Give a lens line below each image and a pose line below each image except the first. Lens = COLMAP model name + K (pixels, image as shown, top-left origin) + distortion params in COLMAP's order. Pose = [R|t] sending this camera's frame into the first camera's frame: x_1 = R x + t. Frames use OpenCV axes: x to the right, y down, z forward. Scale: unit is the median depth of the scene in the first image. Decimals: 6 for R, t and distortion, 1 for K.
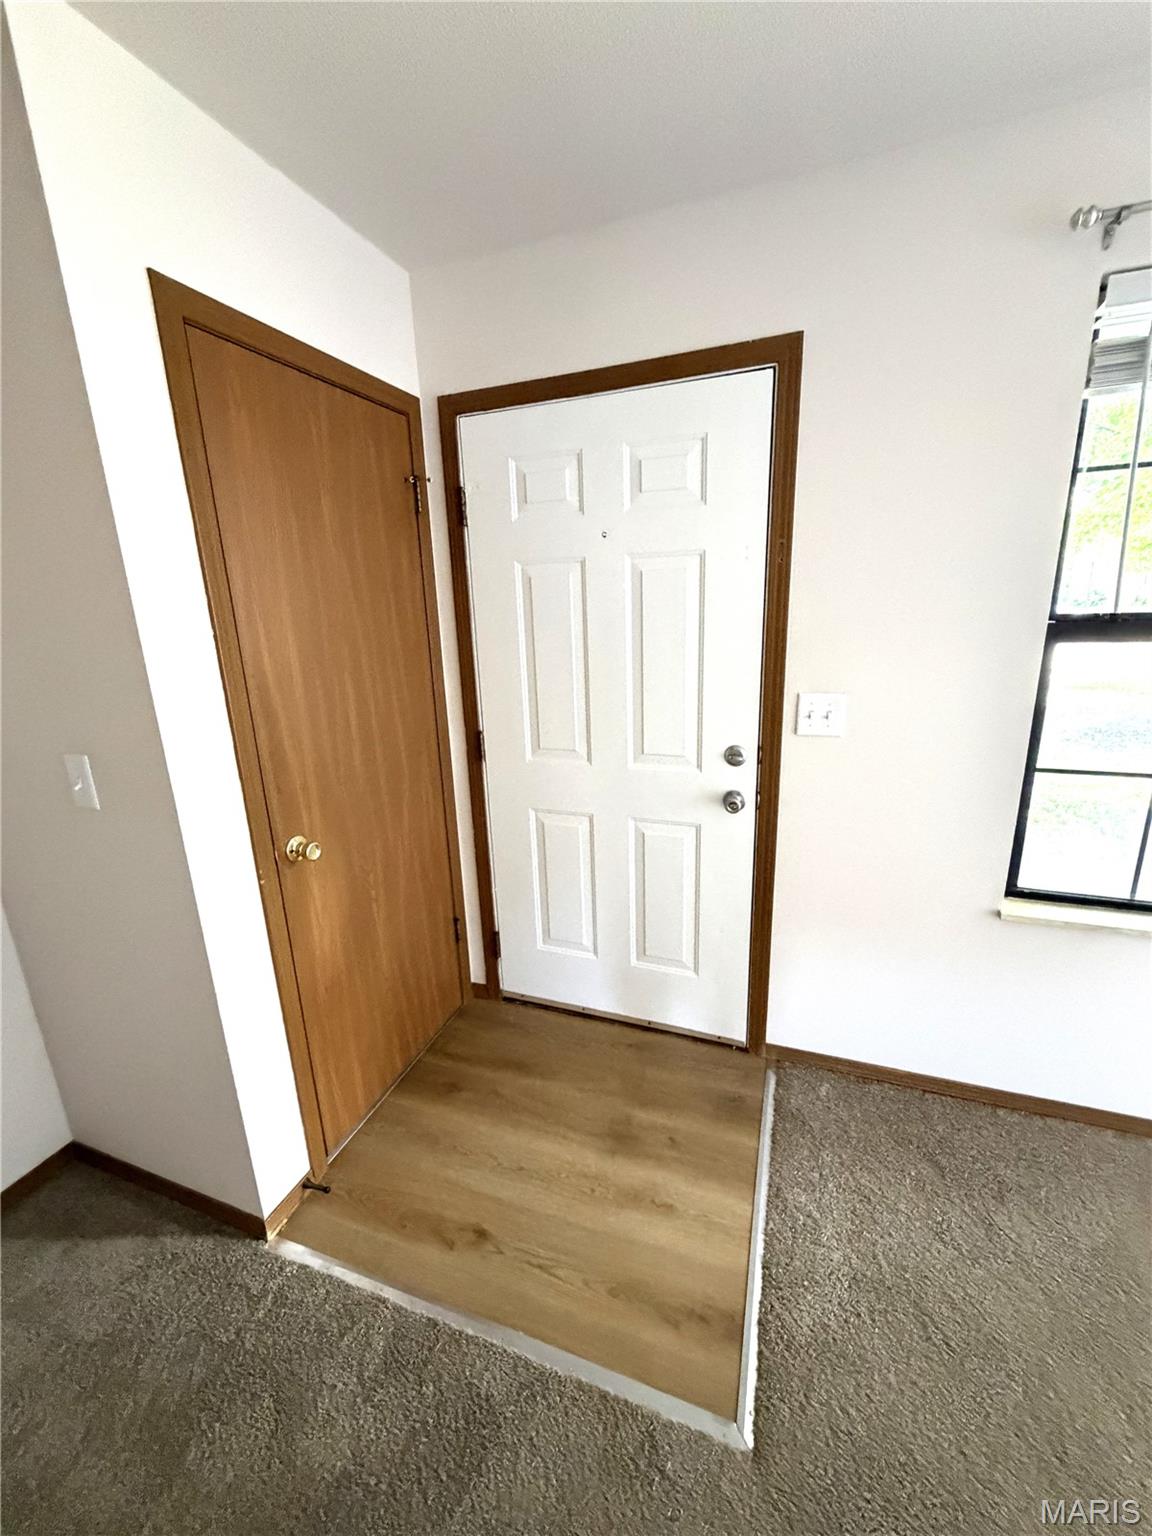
lens RADIAL K [[614.1, 0, 574.7], [0, 614.1, 765.0], [0, 0, 1]] dist [0.000944, -0.000934]
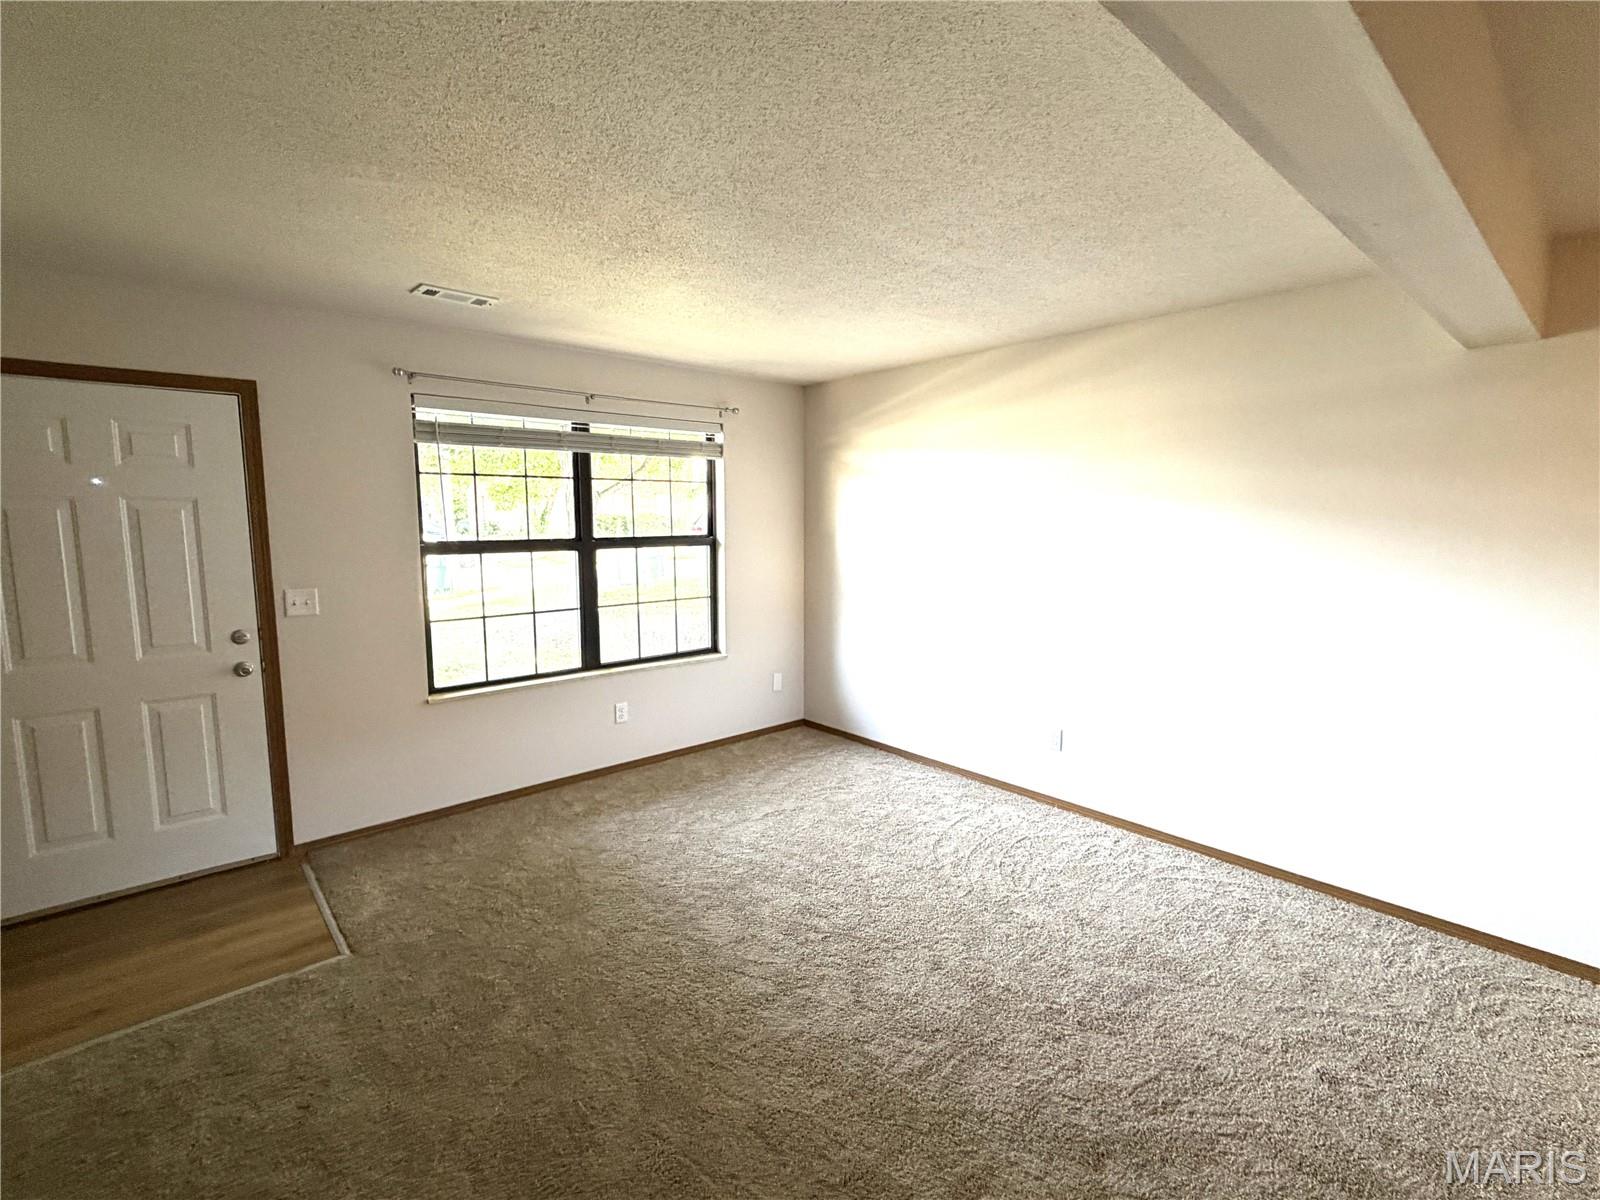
lens RADIAL K [[734.1, 0, 799.5], [0, 734.1, 599.8], [0, 0, 1]] dist [0.000687, -0.000050]
pose [[0.467746, -0.067637, 0.881271, -0.636911], [0.208316, 0.977415, -0.035550, 0.234241], [-0.858963, 0.200211, 0.471272, -0.952613]]
